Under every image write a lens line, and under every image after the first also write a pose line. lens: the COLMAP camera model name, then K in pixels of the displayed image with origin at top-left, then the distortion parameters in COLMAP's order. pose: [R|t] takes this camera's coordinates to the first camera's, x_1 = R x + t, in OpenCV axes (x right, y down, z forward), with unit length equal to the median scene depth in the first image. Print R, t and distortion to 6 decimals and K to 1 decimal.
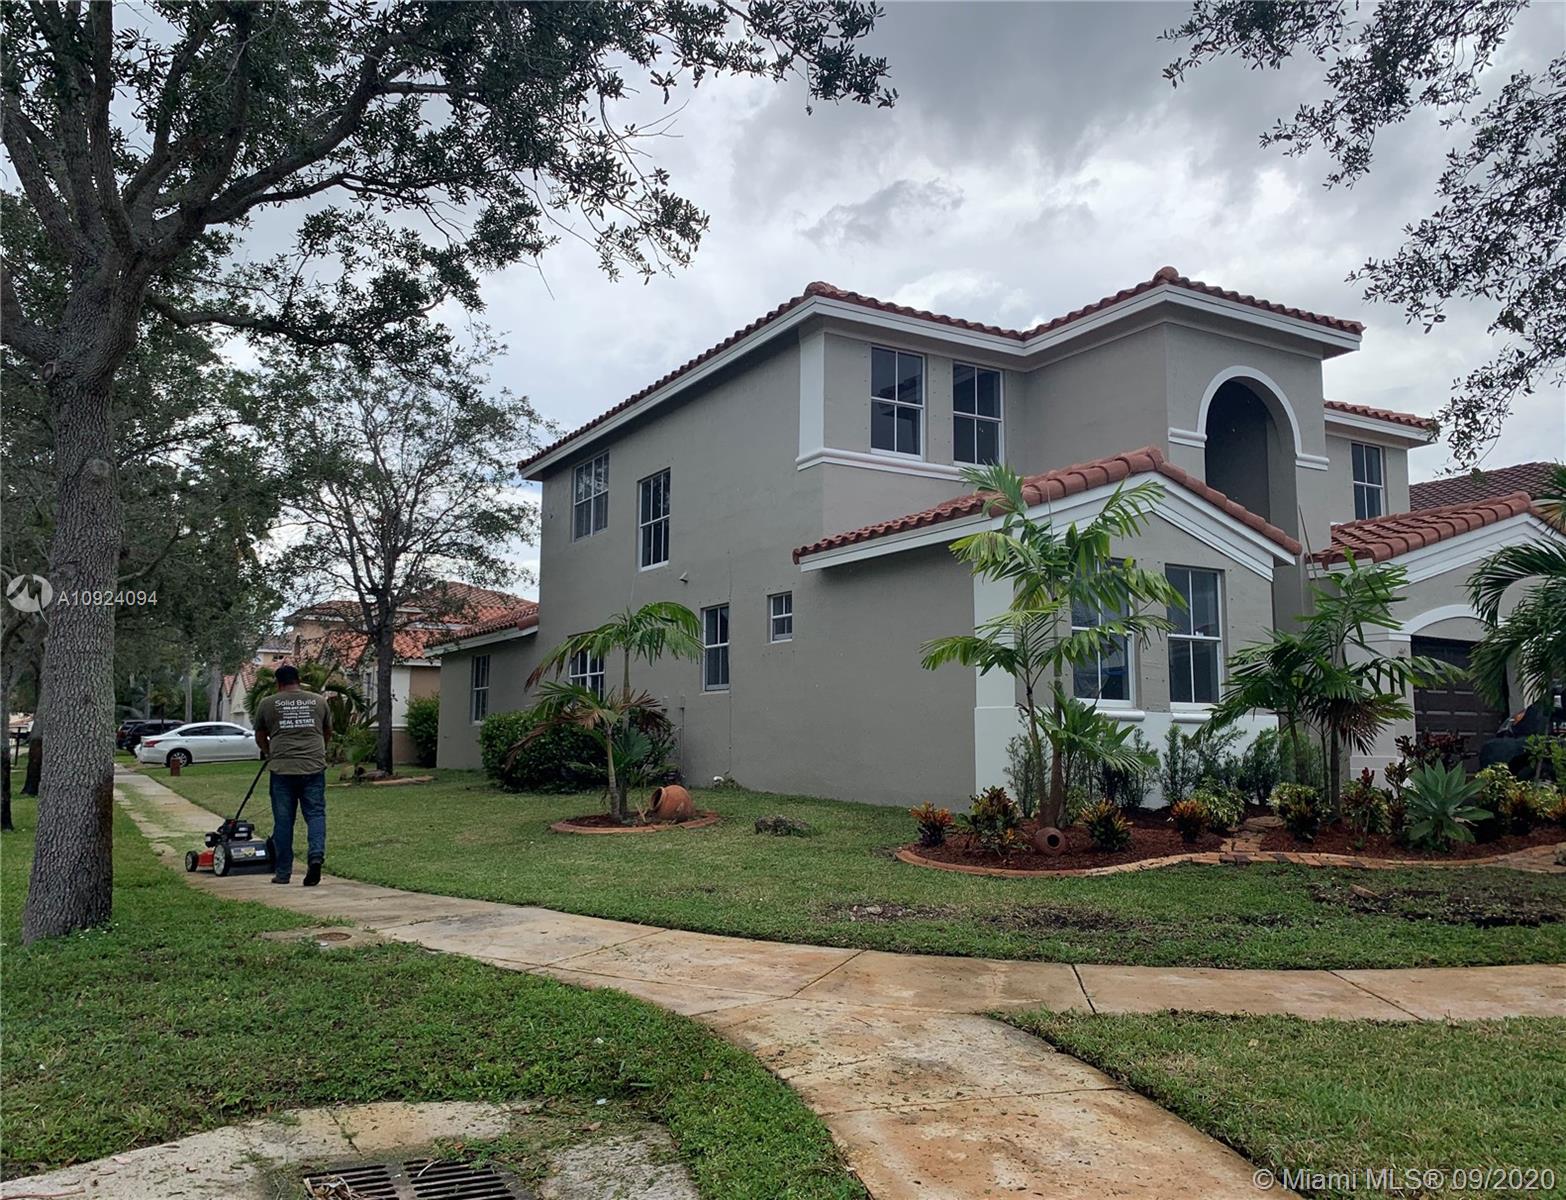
lens RADIAL K [[1210.0, 0, 783.0], [0, 1210.0, 600.0], [0, 0, 1]] dist [0.000698, -0.000014]
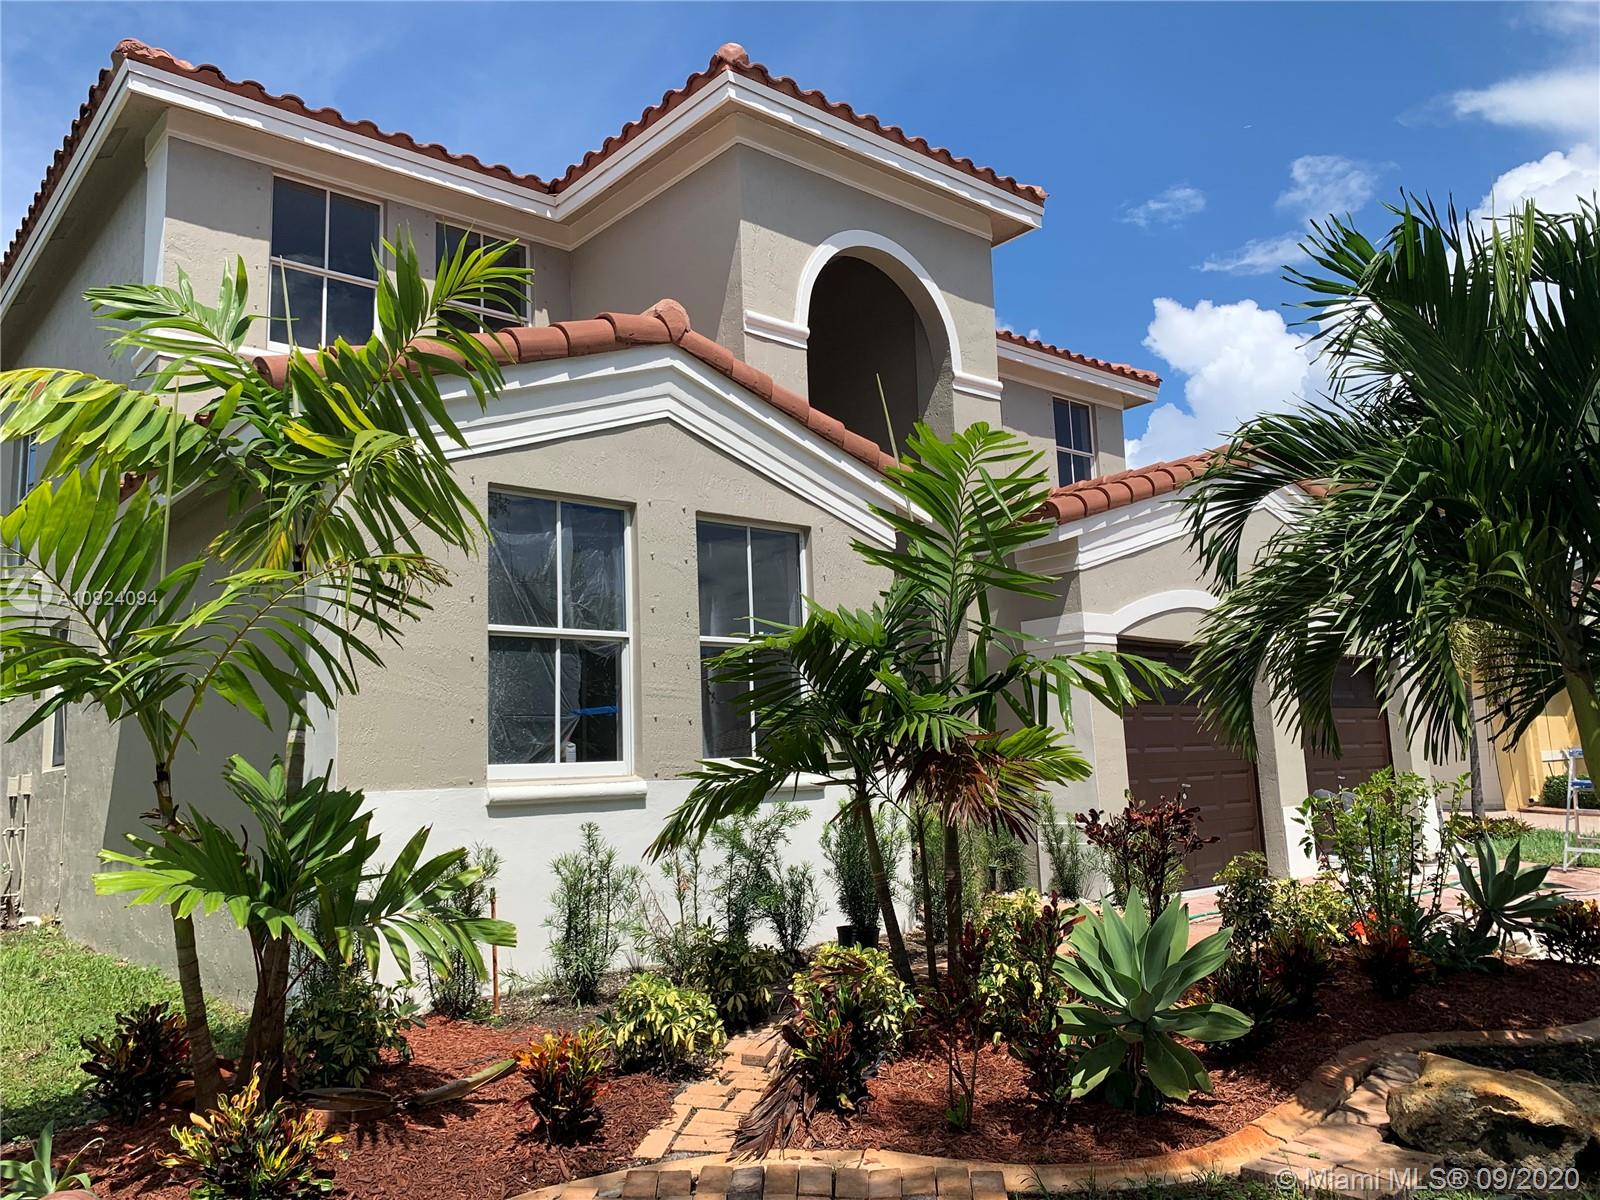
lens RADIAL K [[1206.3, 0, 800.0], [0, 1206.3, 600.0], [0, 0, 1]] dist [0.002152, 0.000113]
pose [[0.980789, -0.016998, 0.194329, 0.224198], [0.020756, 0.999635, -0.017315, 0.018957], [-0.193964, 0.021016, 0.980784, 0.388576]]
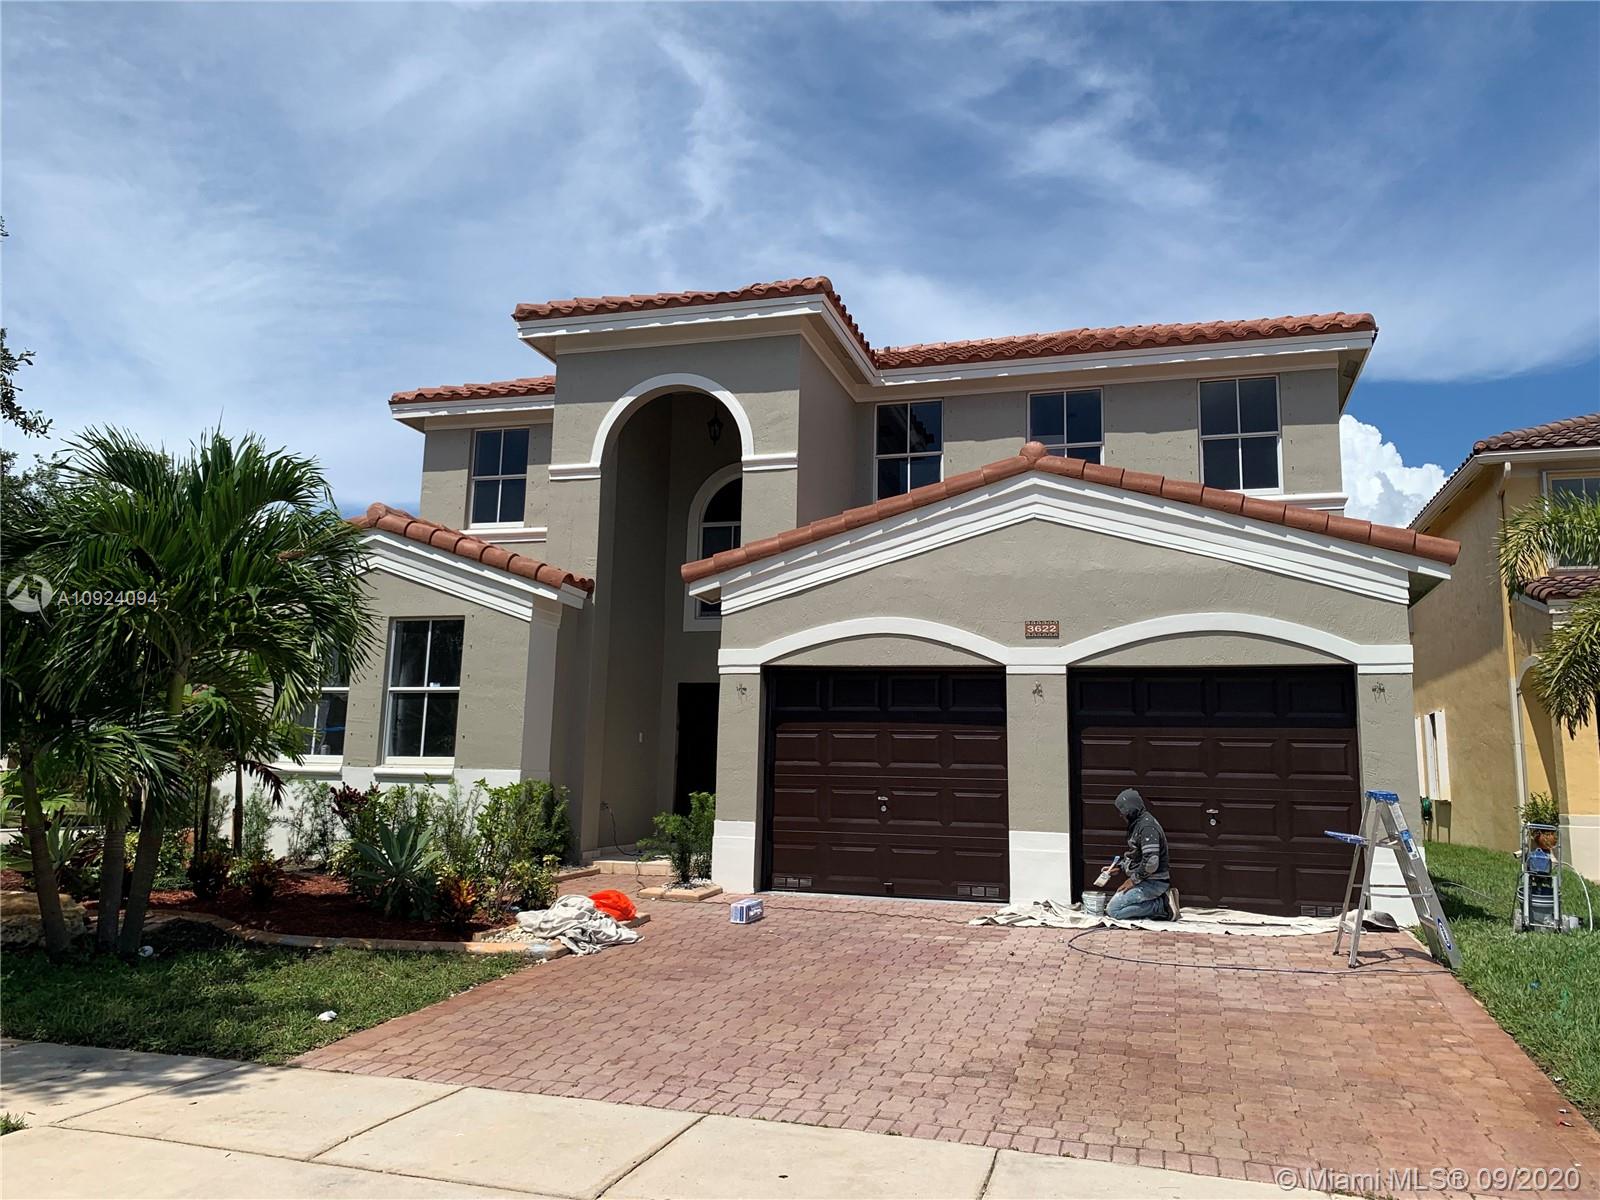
lens RADIAL K [[1206.3, 0, 800.0], [0, 1206.3, 600.0], [0, 0, 1]] dist [0.002152, 0.000113]
pose [[0.683572, -0.103915, -0.722448, 1.133110], [0.076195, 0.994565, -0.070961, 0.046252], [0.725895, -0.006540, 0.687775, 0.485773]]
